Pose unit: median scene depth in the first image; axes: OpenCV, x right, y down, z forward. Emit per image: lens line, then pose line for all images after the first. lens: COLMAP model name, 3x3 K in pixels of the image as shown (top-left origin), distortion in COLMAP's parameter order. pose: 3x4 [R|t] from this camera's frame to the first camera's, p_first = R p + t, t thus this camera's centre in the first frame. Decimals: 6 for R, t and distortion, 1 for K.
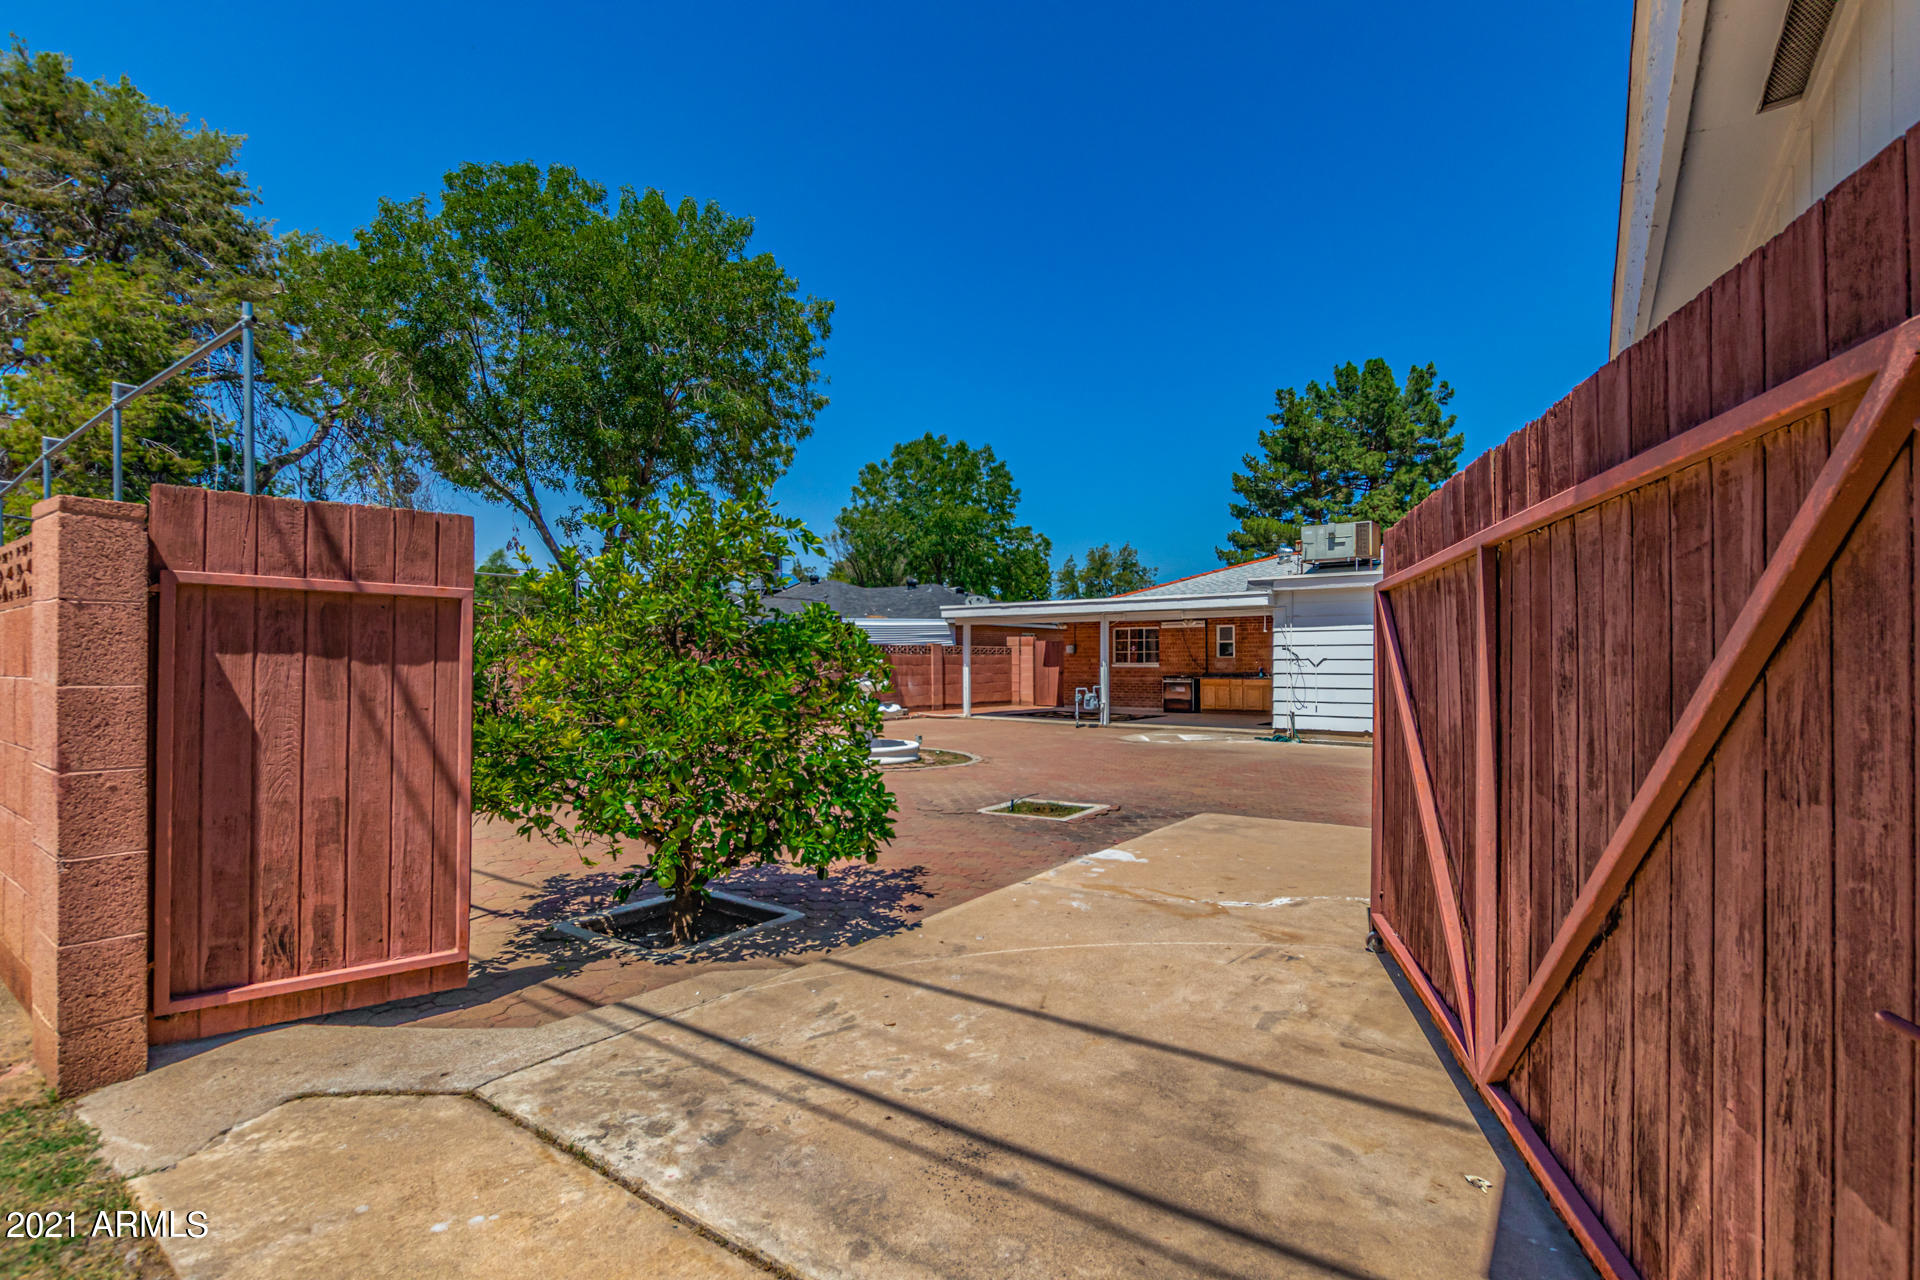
lens RADIAL K [[893.4, 0, 986.7], [0, 893.4, 684.6], [0, 0, 1]] dist [0.003012, 0.000844]
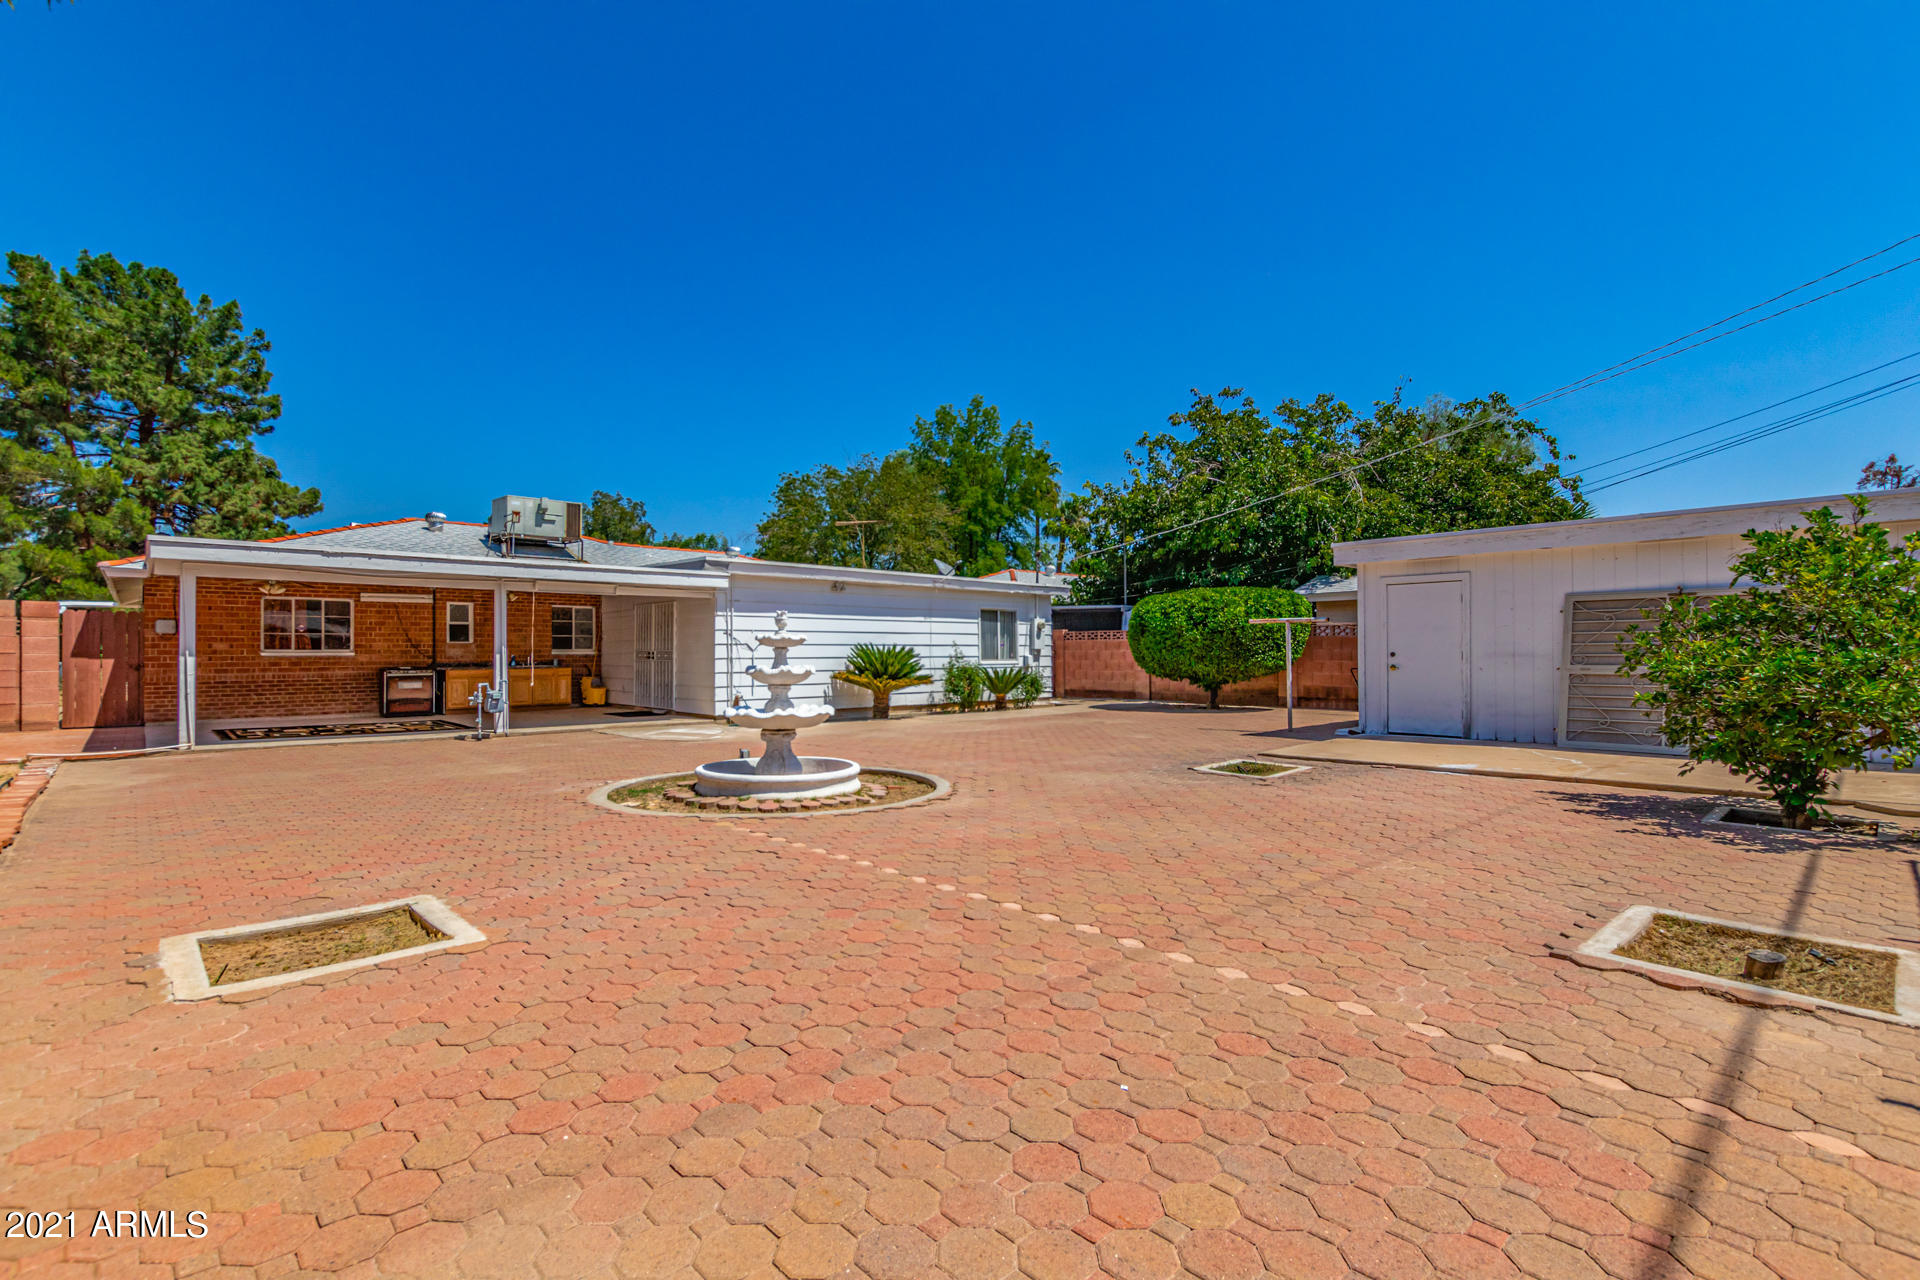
lens RADIAL K [[893.4, 0, 942.8], [0, 893.4, 651.8], [0, 0, 1]] dist [0.003012, 0.000844]
pose [[0.243233, 0.001159, 0.969967, -0.367751], [0.028451, 0.999560, -0.008329, -0.003284], [-0.969551, 0.029623, 0.243093, 0.351103]]
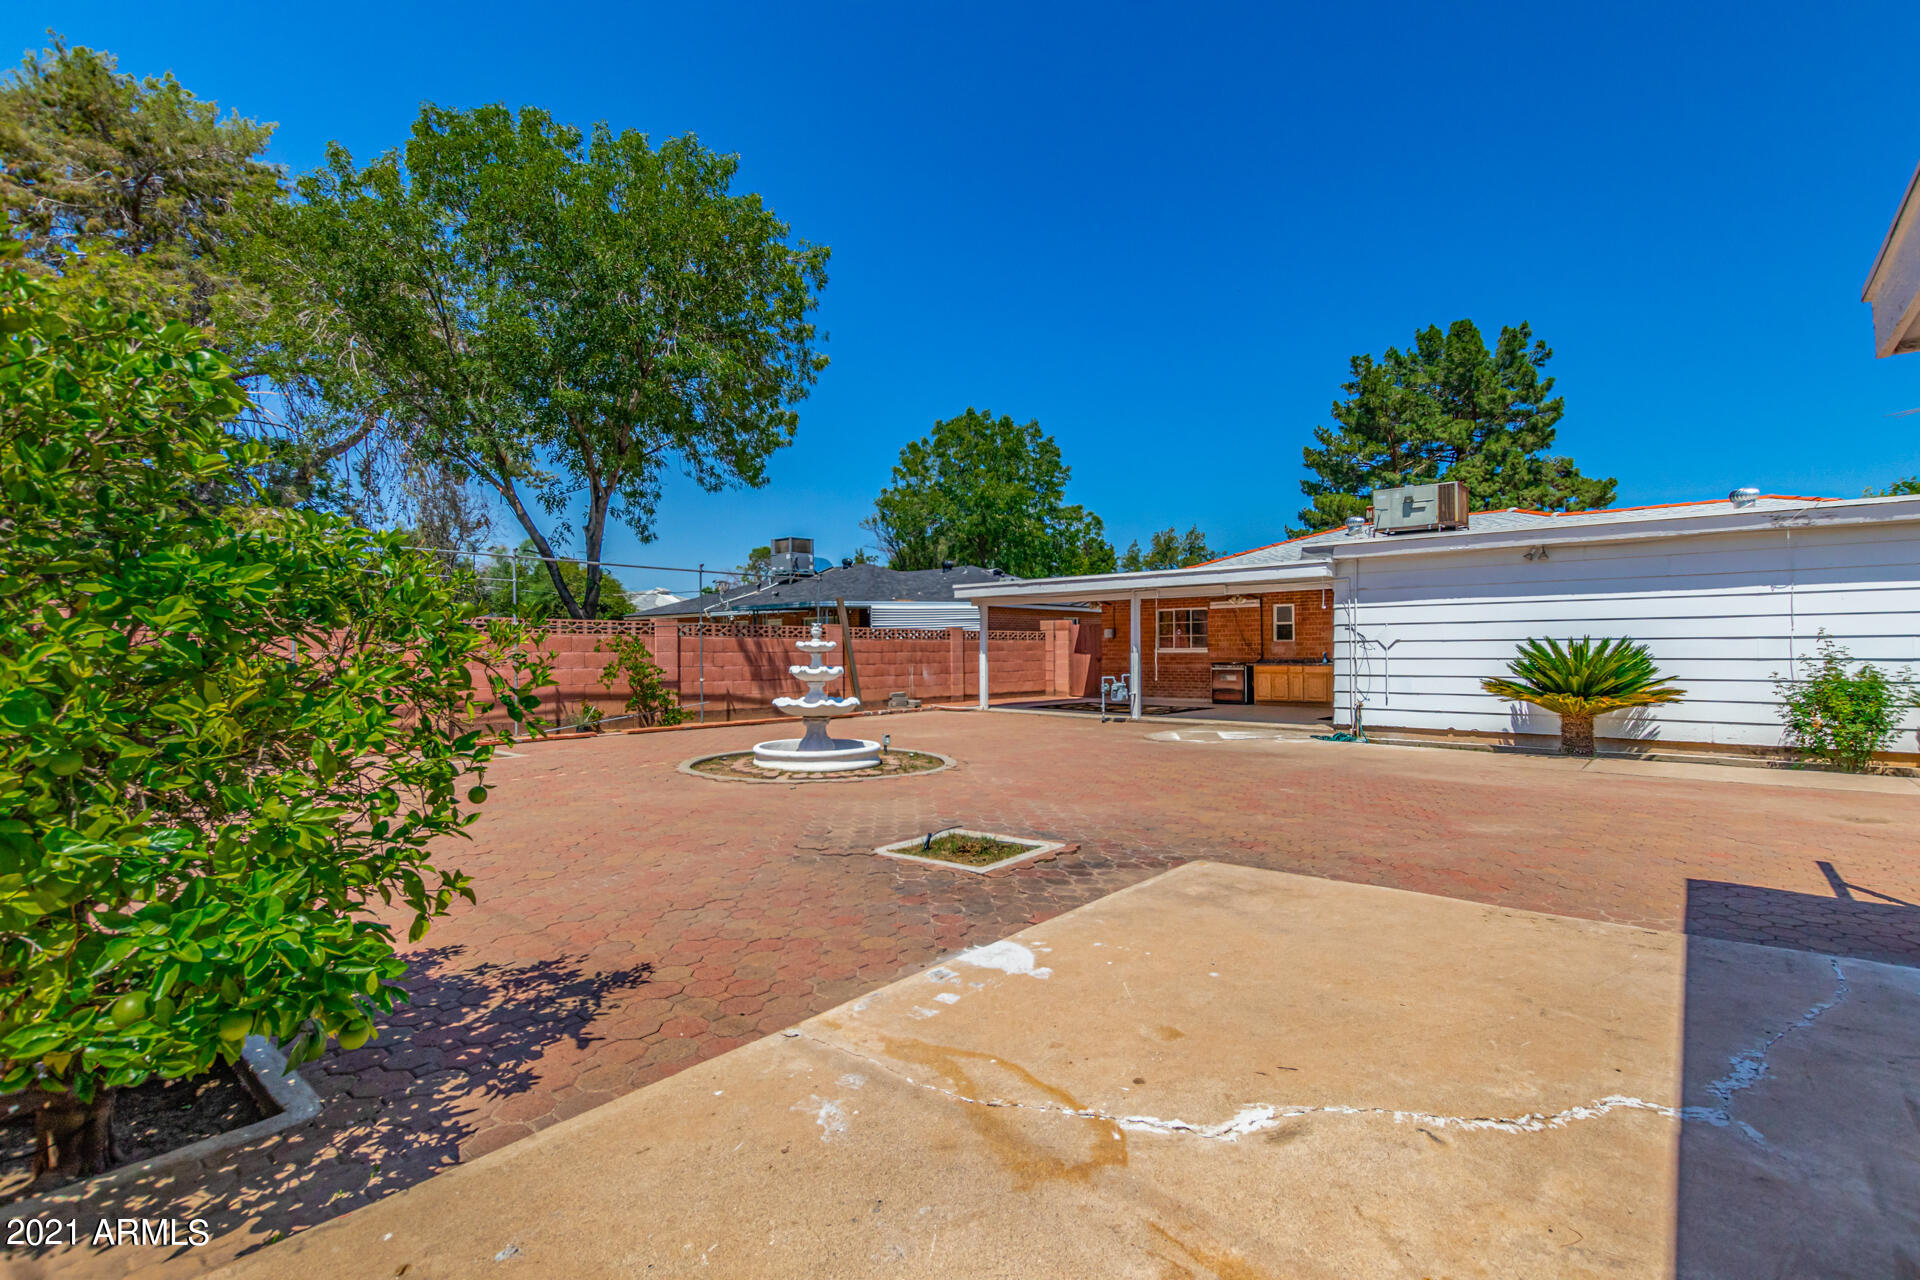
lens RADIAL K [[893.4, 0, 979.8], [0, 893.4, 658.9], [0, 0, 1]] dist [0.003012, 0.000844]
pose [[0.996194, -0.003382, -0.087094, 0.042662], [0.001957, 0.999863, -0.016432, 0.000427], [0.087137, 0.016199, 0.996065, 0.095117]]
